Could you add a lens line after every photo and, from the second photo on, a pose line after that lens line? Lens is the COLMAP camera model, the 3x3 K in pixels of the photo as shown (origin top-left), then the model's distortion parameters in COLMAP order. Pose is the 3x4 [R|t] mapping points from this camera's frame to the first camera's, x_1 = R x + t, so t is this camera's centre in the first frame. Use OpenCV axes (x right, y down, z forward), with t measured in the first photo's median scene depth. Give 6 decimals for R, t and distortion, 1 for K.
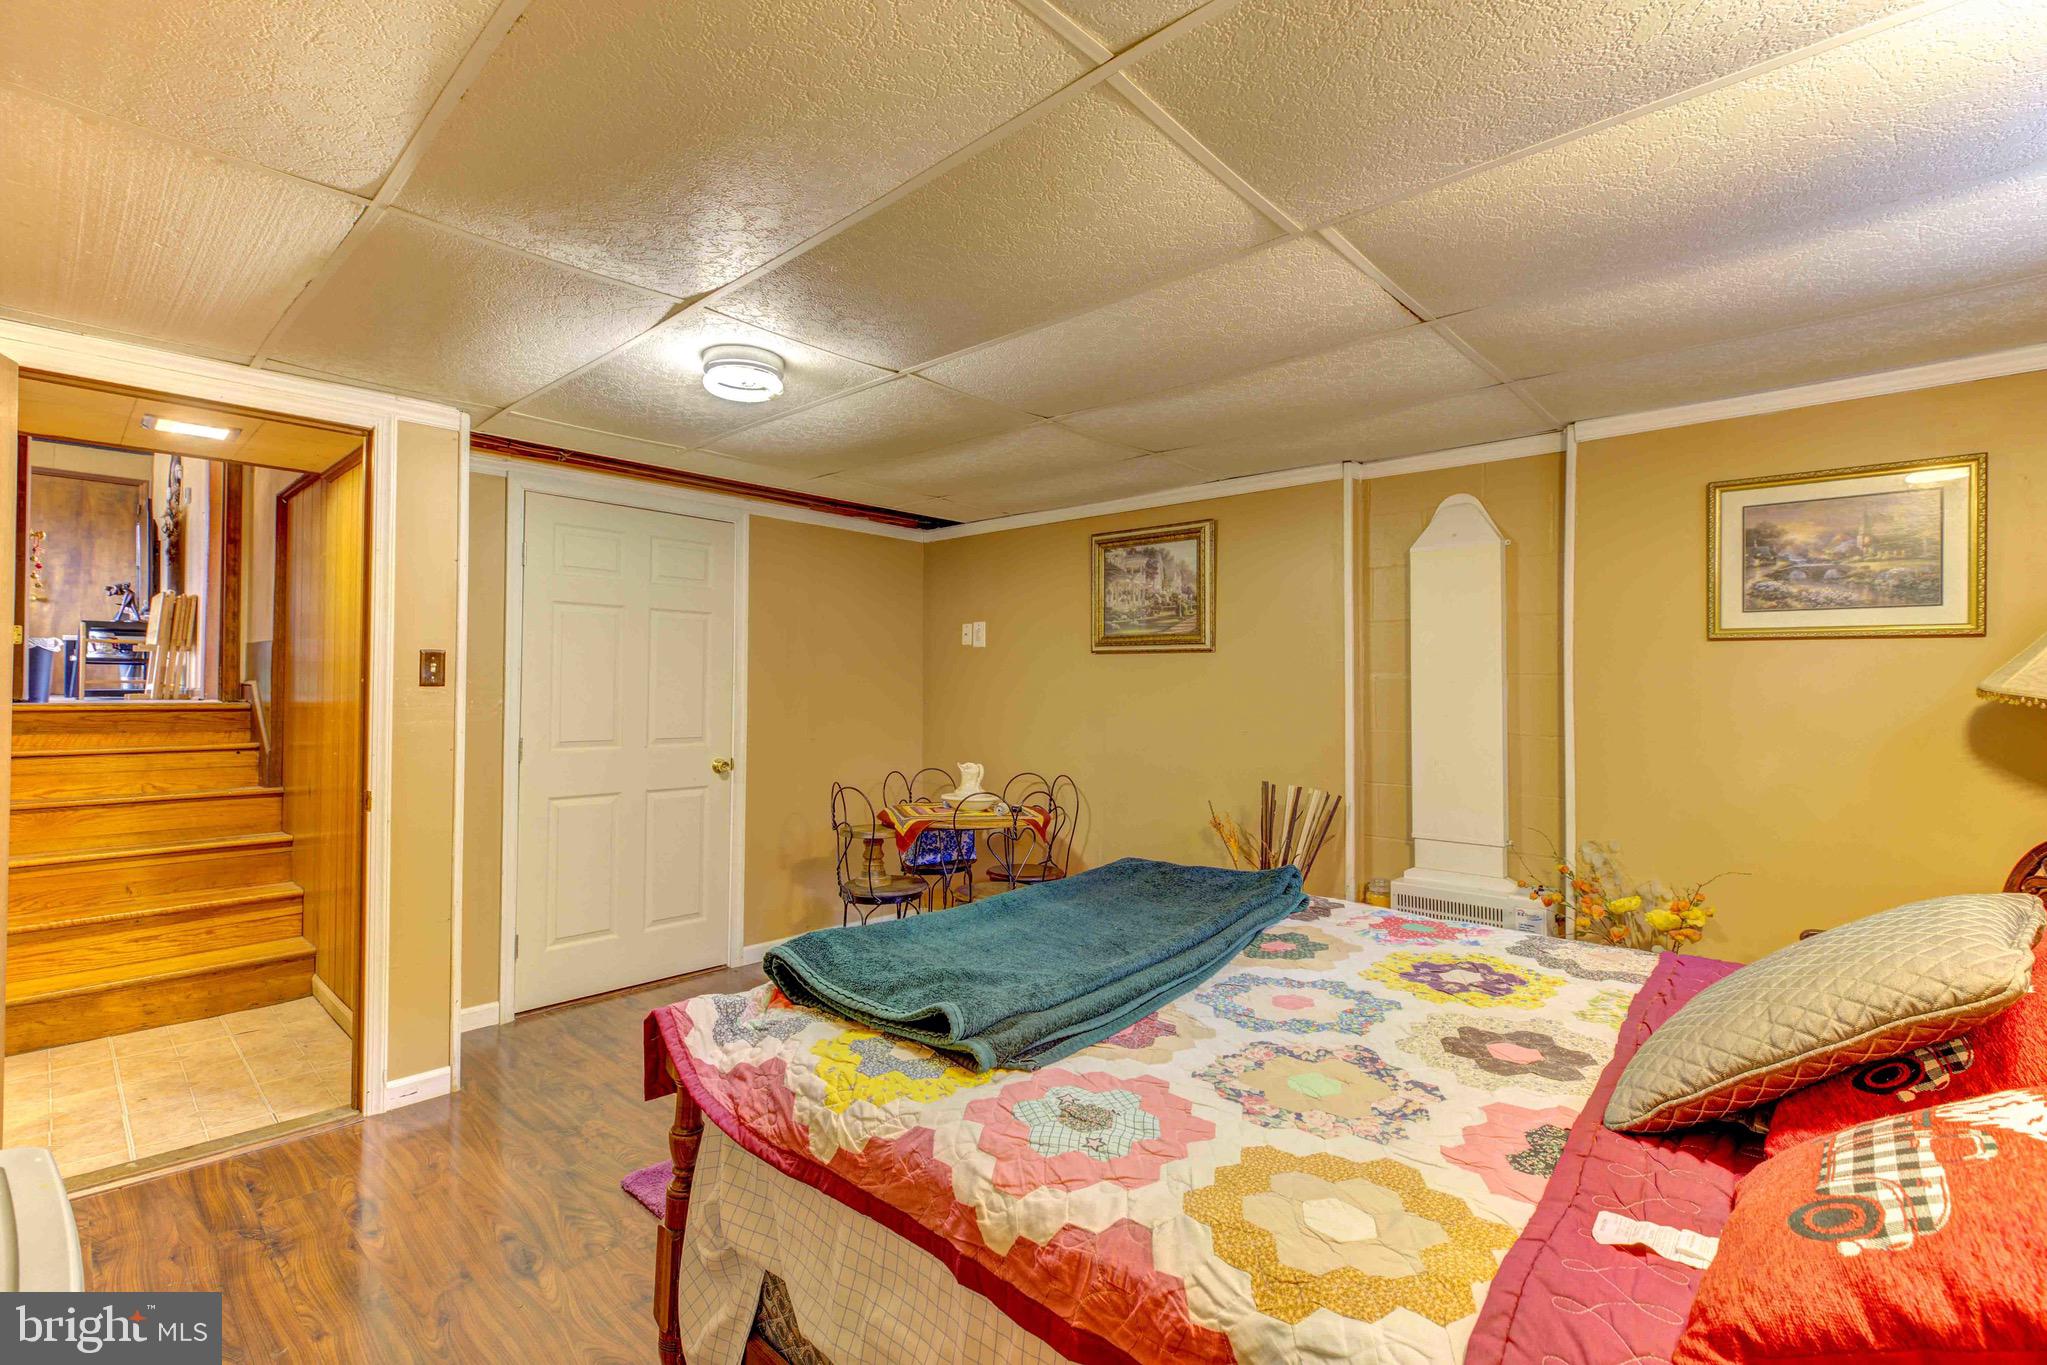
lens RADIAL K [[924.8, 0, 1017.9], [0, 924.8, 681.9], [0, 0, 1]] dist [0.008136, -0.000917]
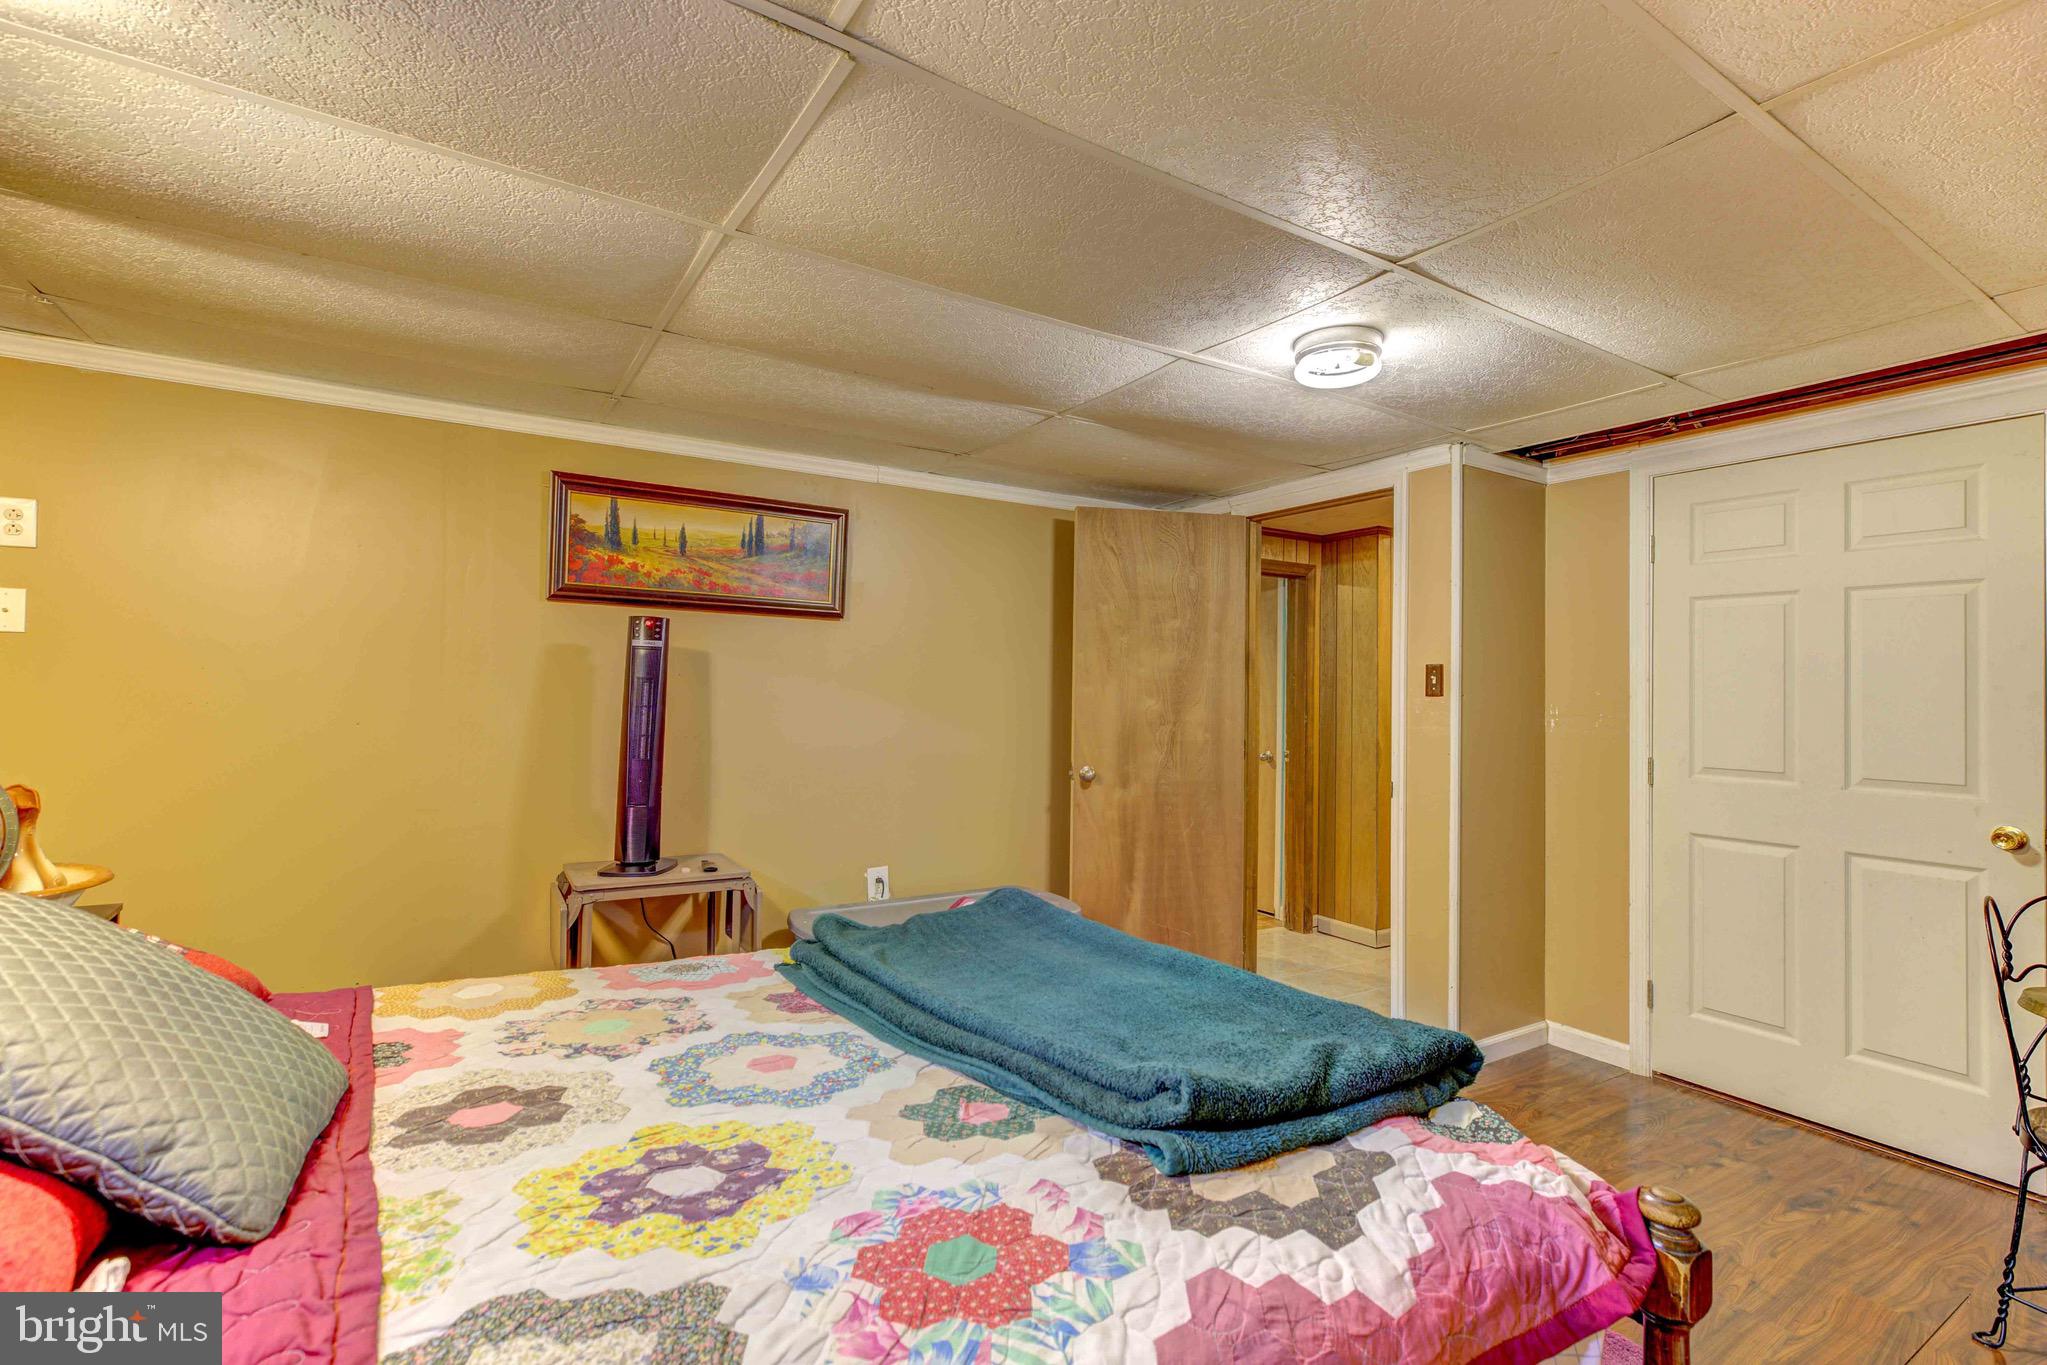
lens RADIAL K [[924.8, 0, 1022.6], [0, 924.8, 679.2], [0, 0, 1]] dist [0.008136, -0.000917]
pose [[-0.248860, -0.021965, -0.968290, 0.712410], [-0.011457, 0.999740, -0.019734, 0.014974], [0.968472, 0.006182, -0.249047, 0.969931]]
